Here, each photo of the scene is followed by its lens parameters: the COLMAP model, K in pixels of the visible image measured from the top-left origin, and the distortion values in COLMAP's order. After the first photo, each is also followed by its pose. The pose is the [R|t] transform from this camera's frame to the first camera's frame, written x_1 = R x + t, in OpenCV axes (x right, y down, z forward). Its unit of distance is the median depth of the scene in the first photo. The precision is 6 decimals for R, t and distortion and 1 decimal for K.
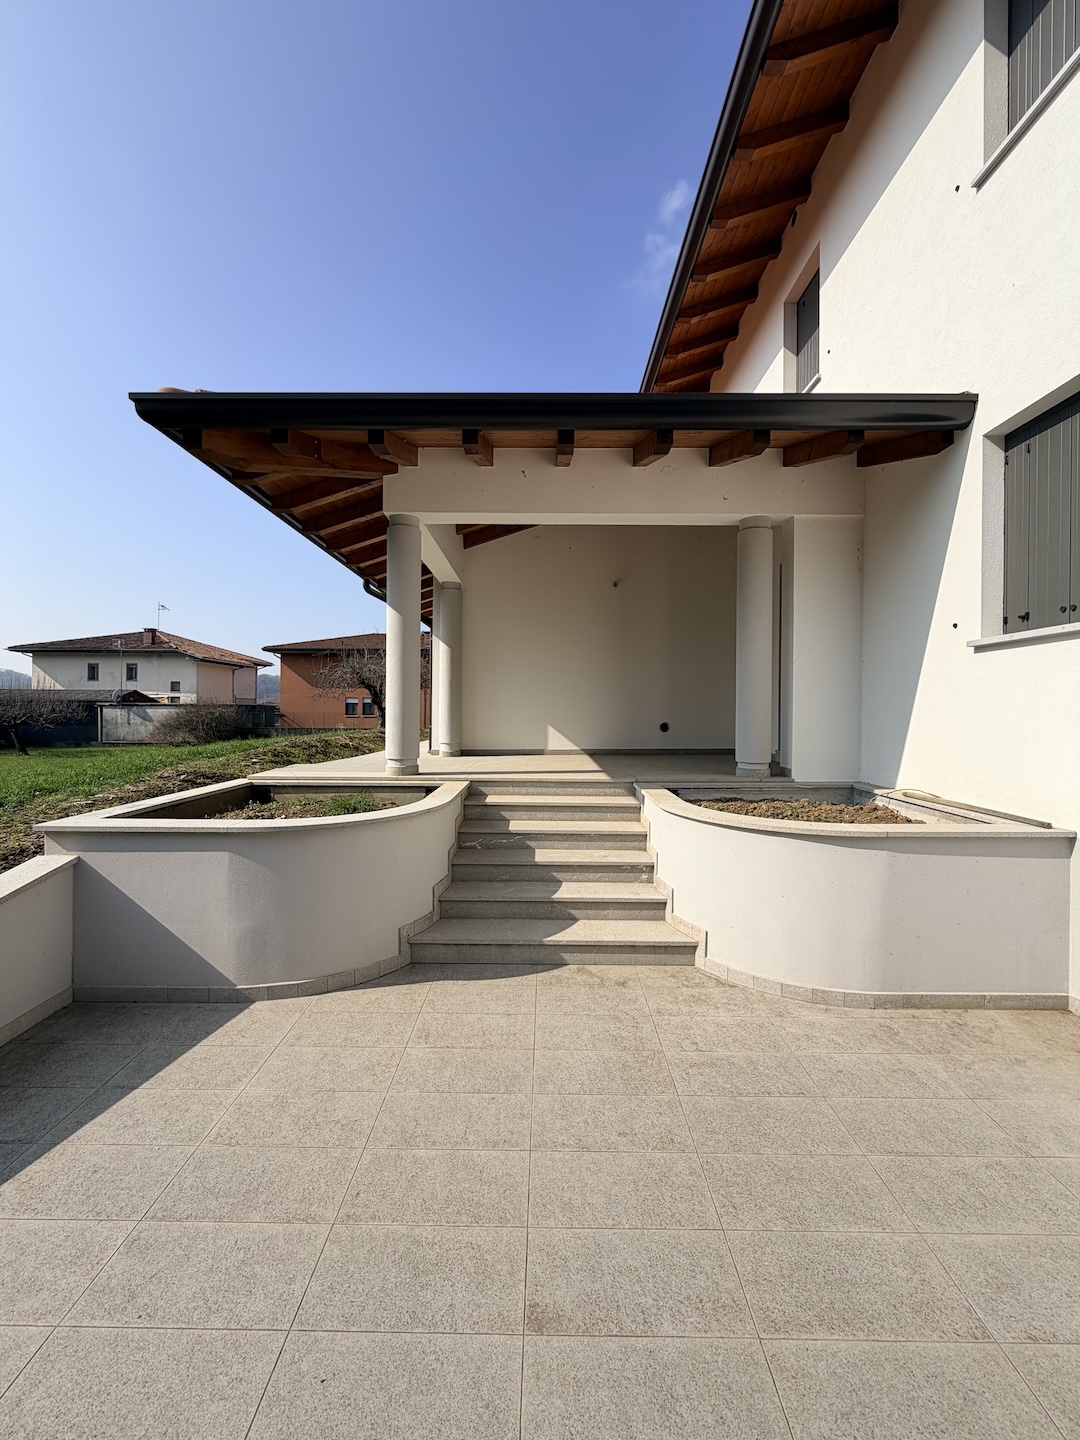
lens RADIAL K [[573.3, 0, 541.3], [0, 573.3, 713.6], [0, 0, 1]] dist [0.000917, -0.000016]
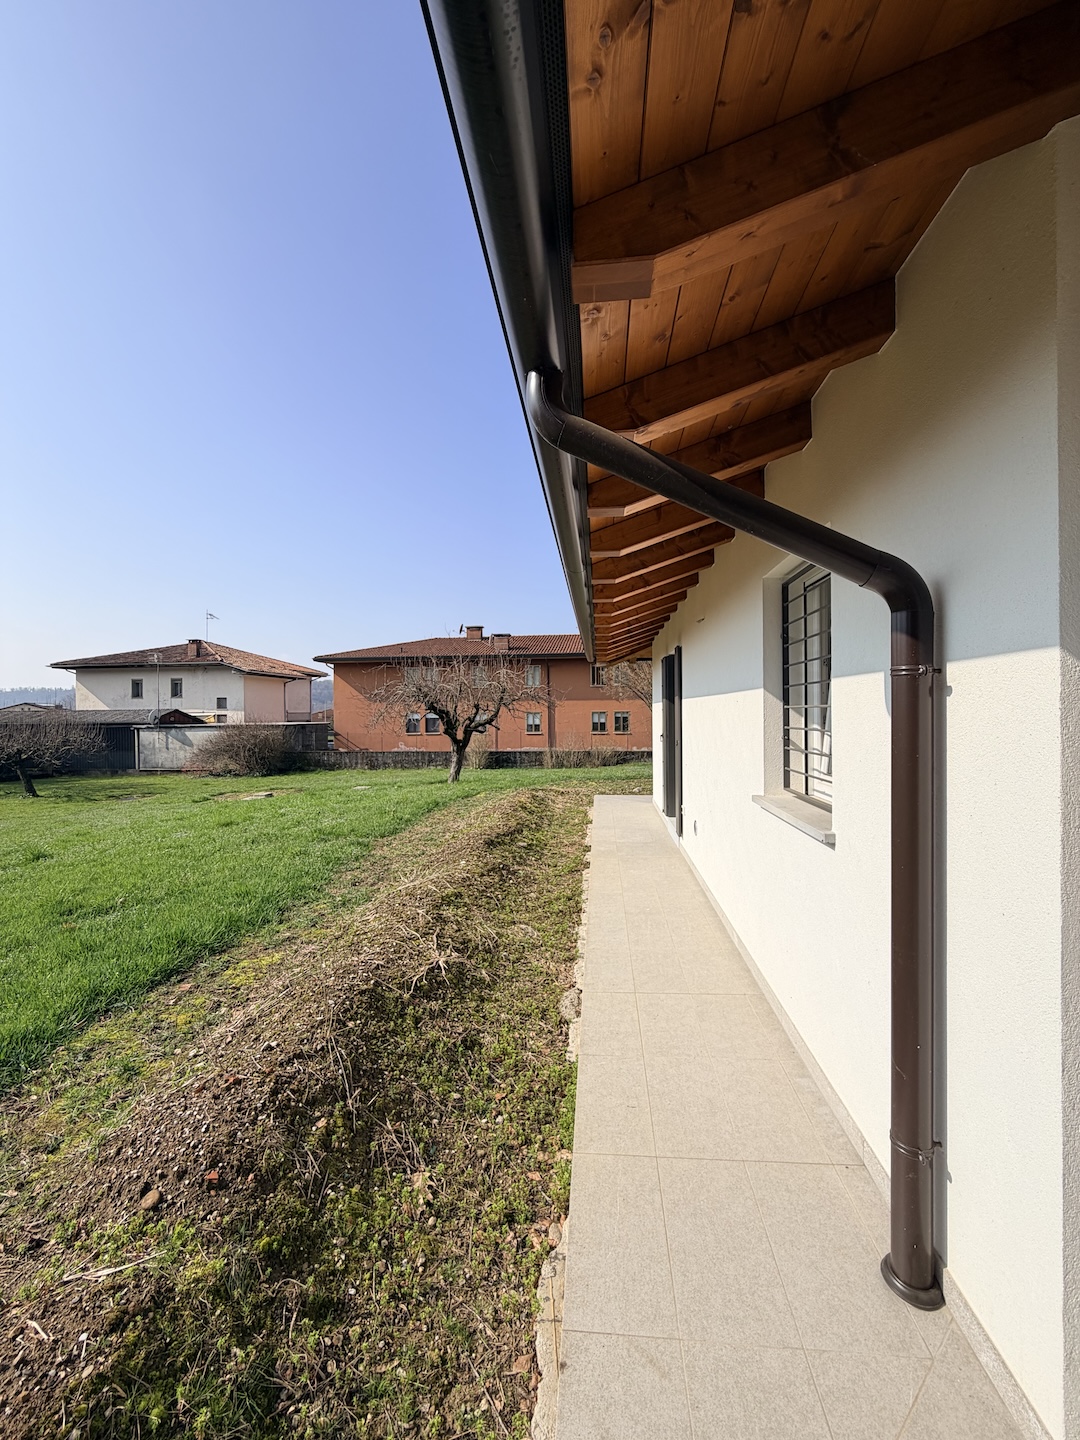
lens RADIAL K [[573.3, 0, 541.3], [0, 573.3, 713.6], [0, 0, 1]] dist [0.000917, -0.000016]
pose [[0.995358, -0.016499, -0.094818, -0.055145], [0.016480, 0.999864, -0.000987, -0.021937], [0.094822, -0.000580, 0.995494, 0.154034]]
